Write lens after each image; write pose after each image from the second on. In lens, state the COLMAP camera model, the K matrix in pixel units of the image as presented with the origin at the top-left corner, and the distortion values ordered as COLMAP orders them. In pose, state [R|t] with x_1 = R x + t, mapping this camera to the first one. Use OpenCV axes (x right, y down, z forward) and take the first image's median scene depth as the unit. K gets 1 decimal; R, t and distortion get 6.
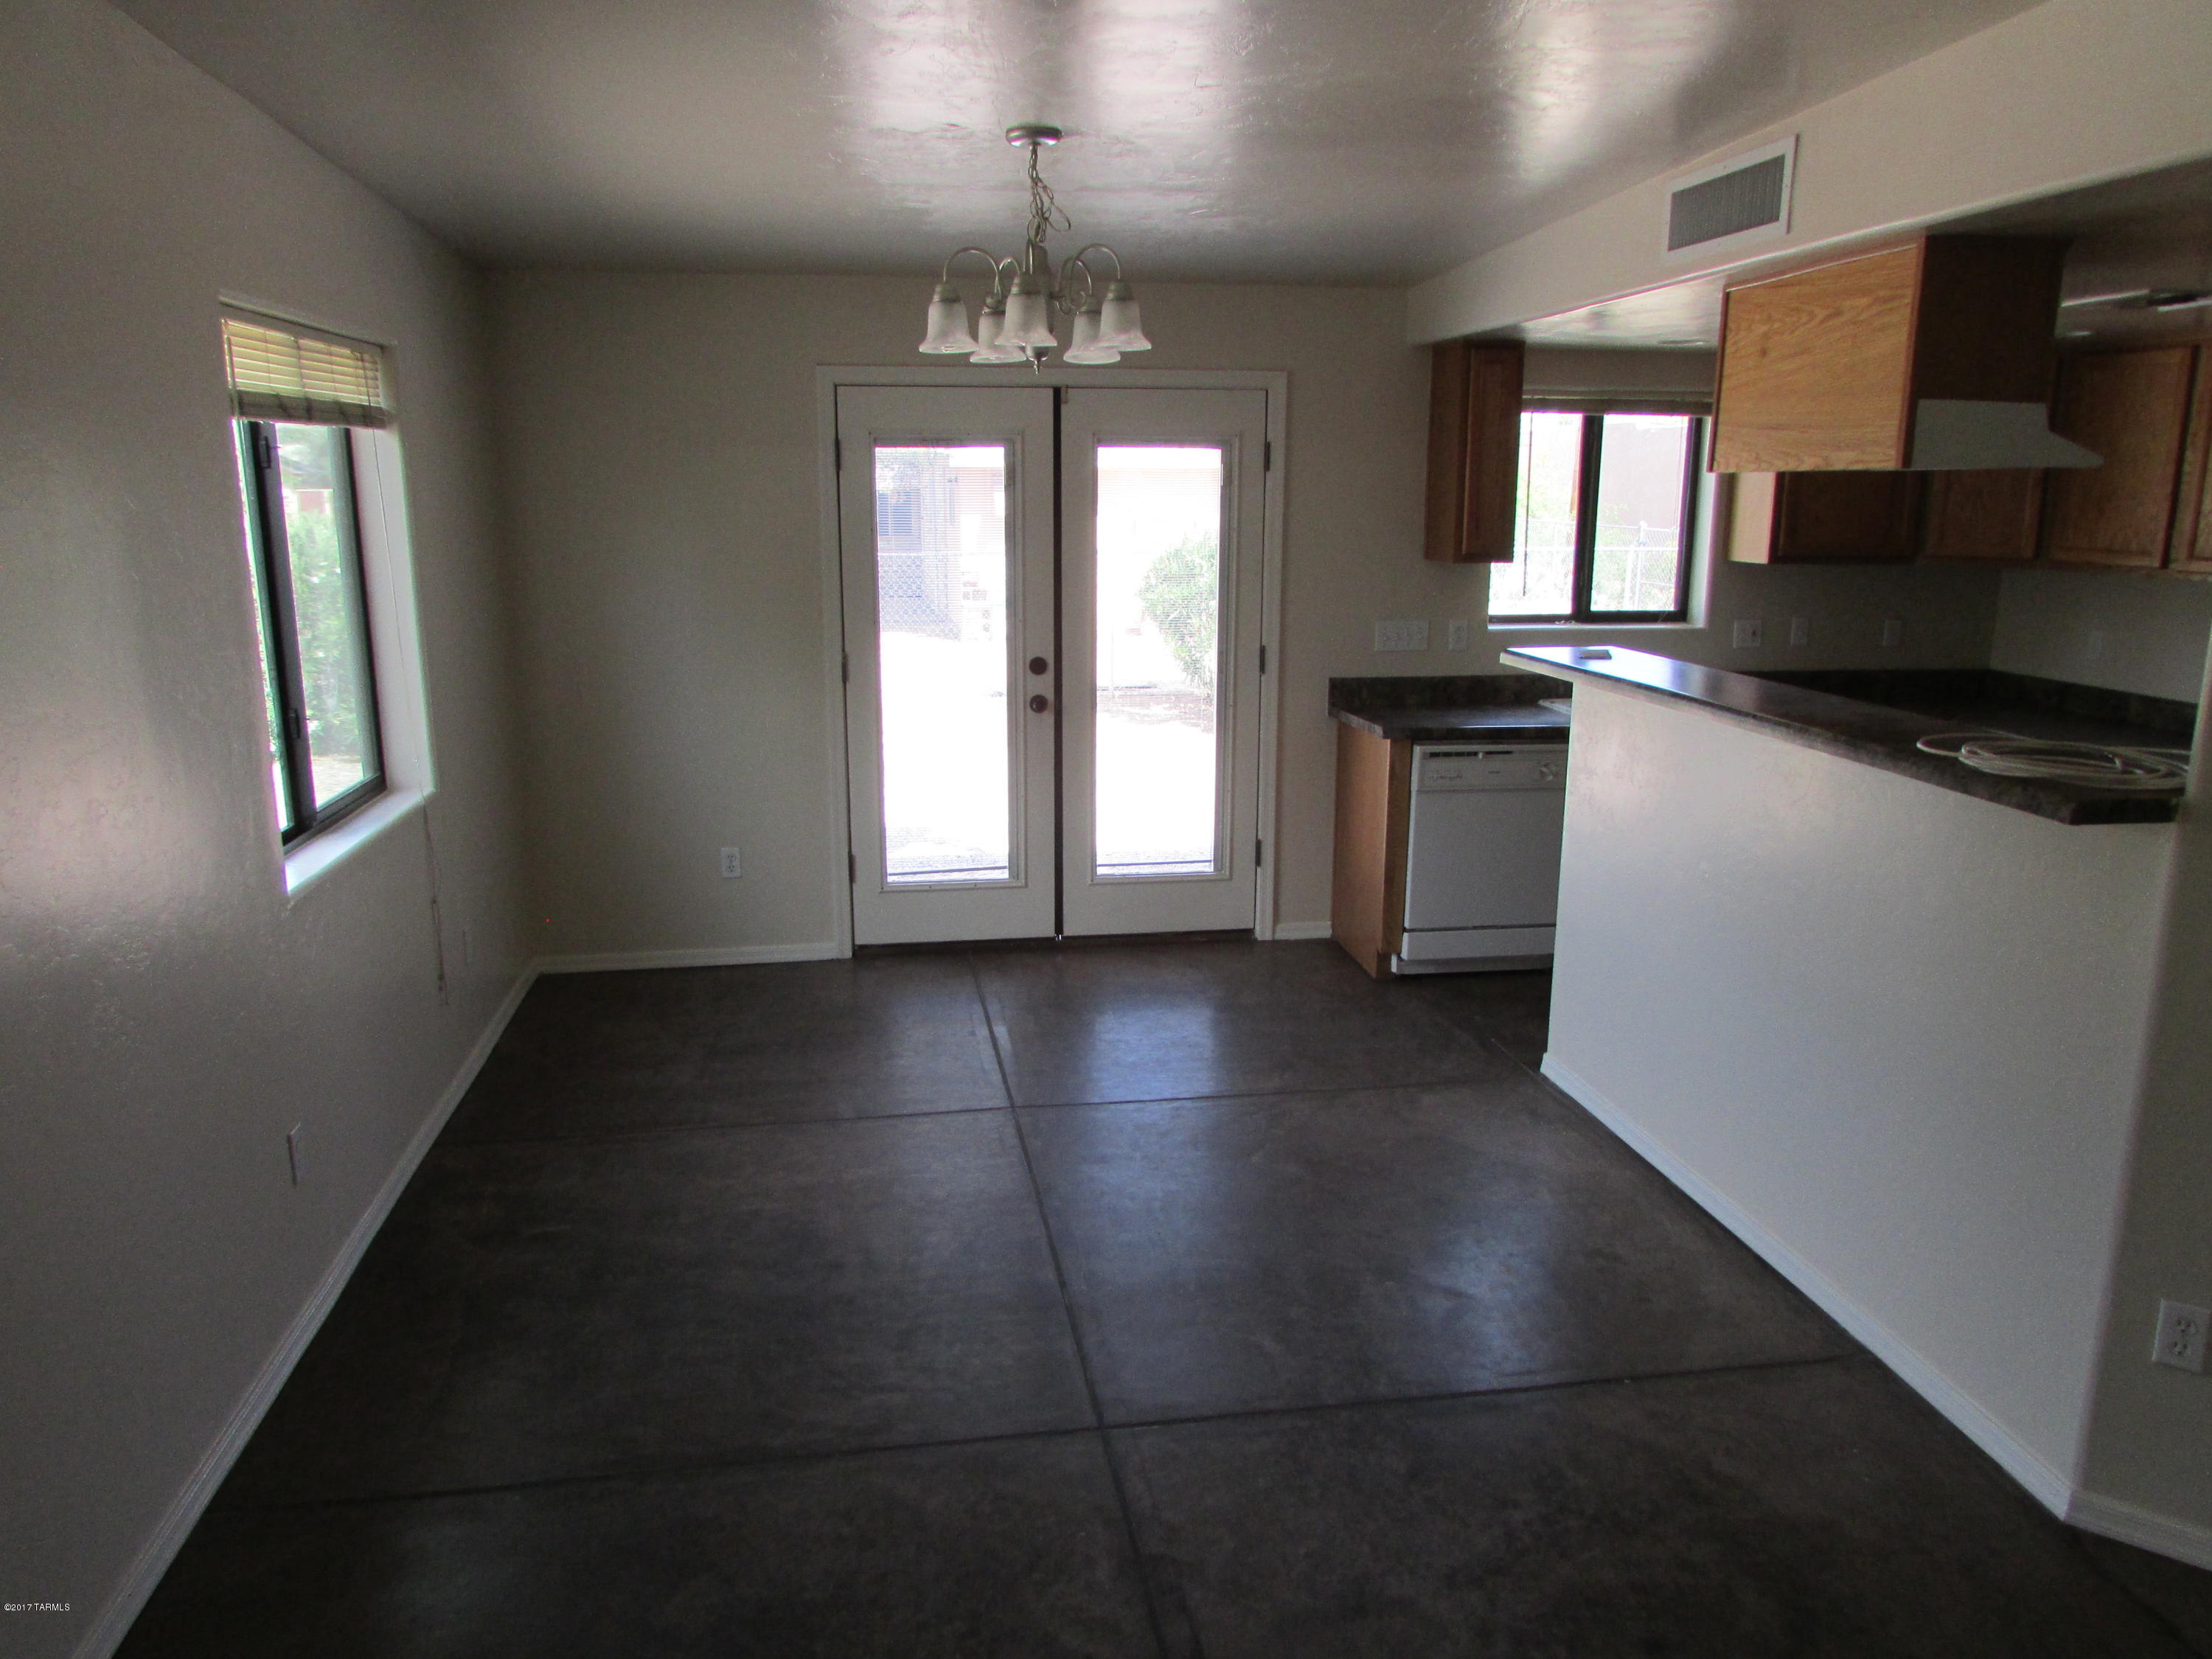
lens RADIAL K [[1573.7, 0, 1105.0], [0, 1573.7, 828.1], [0, 0, 1]] dist [-0.000083, 0.002430]
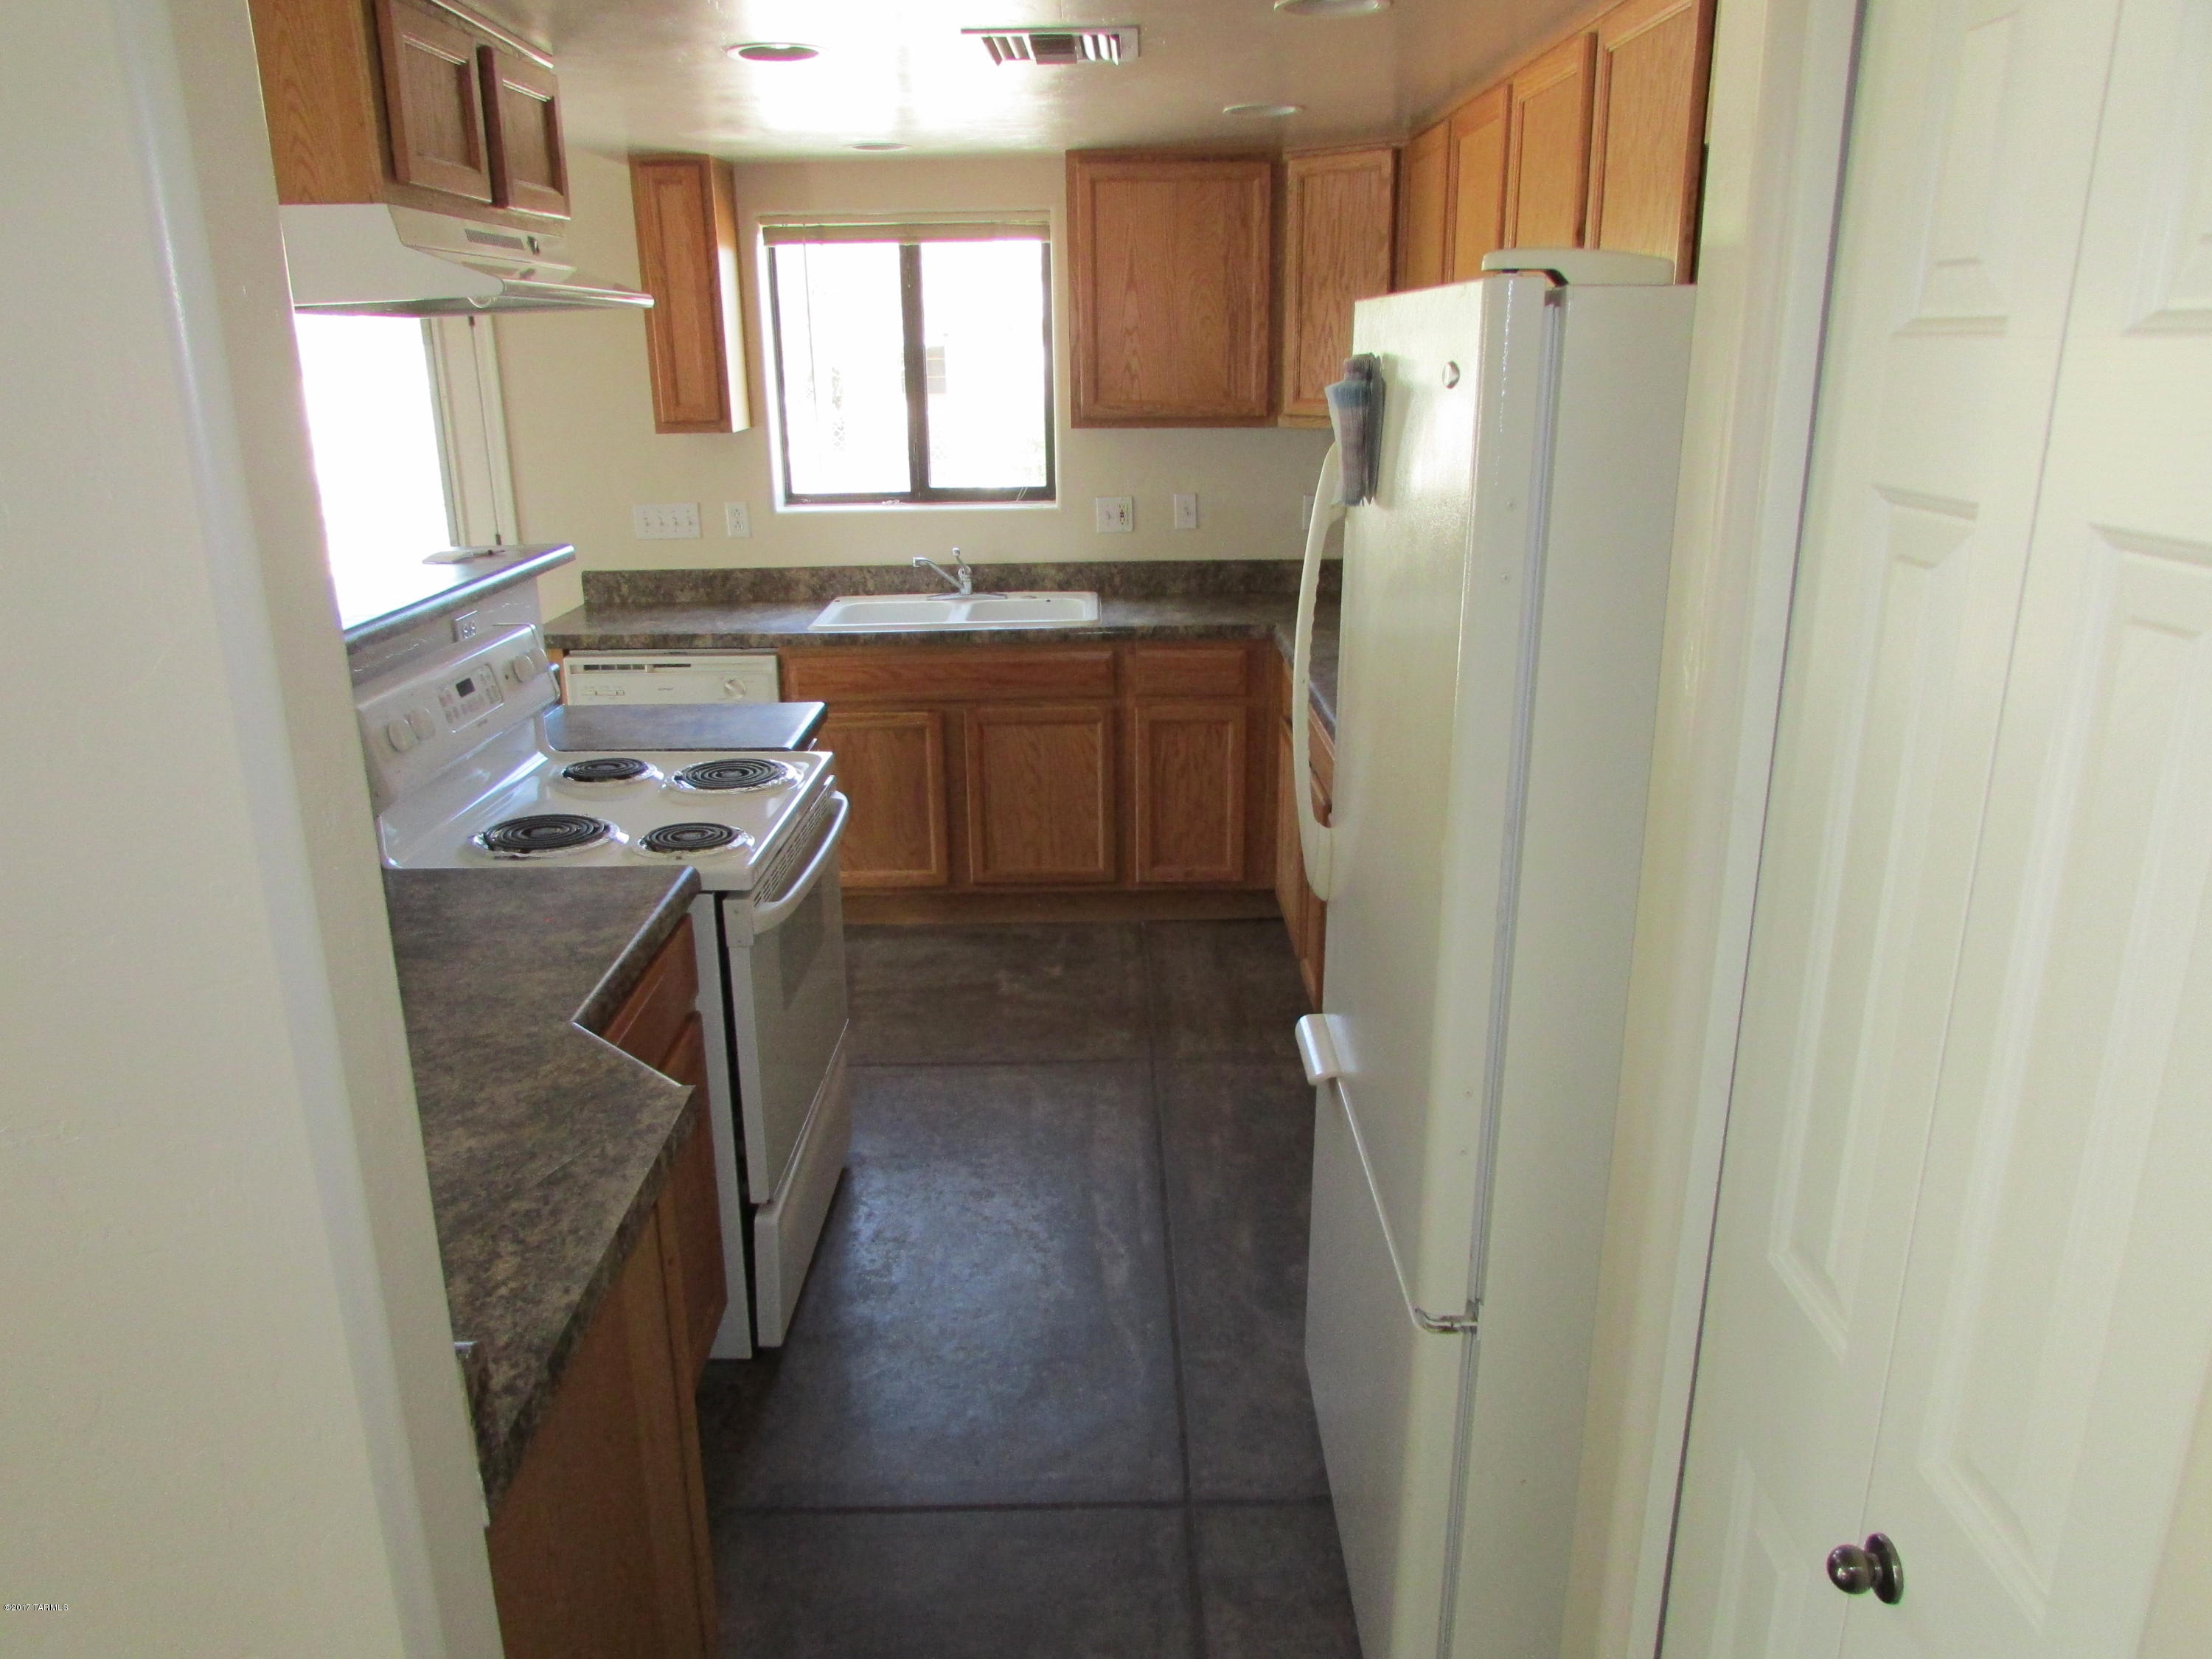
lens RADIAL K [[1573.7, 0, 1104.8], [0, 1573.7, 832.1], [0, 0, 1]] dist [-0.000083, 0.002430]
pose [[0.987094, 0.024296, -0.158290, 0.557104], [-0.009907, 0.995796, 0.091063, -0.034767], [0.159837, -0.088319, 0.983185, 0.189380]]
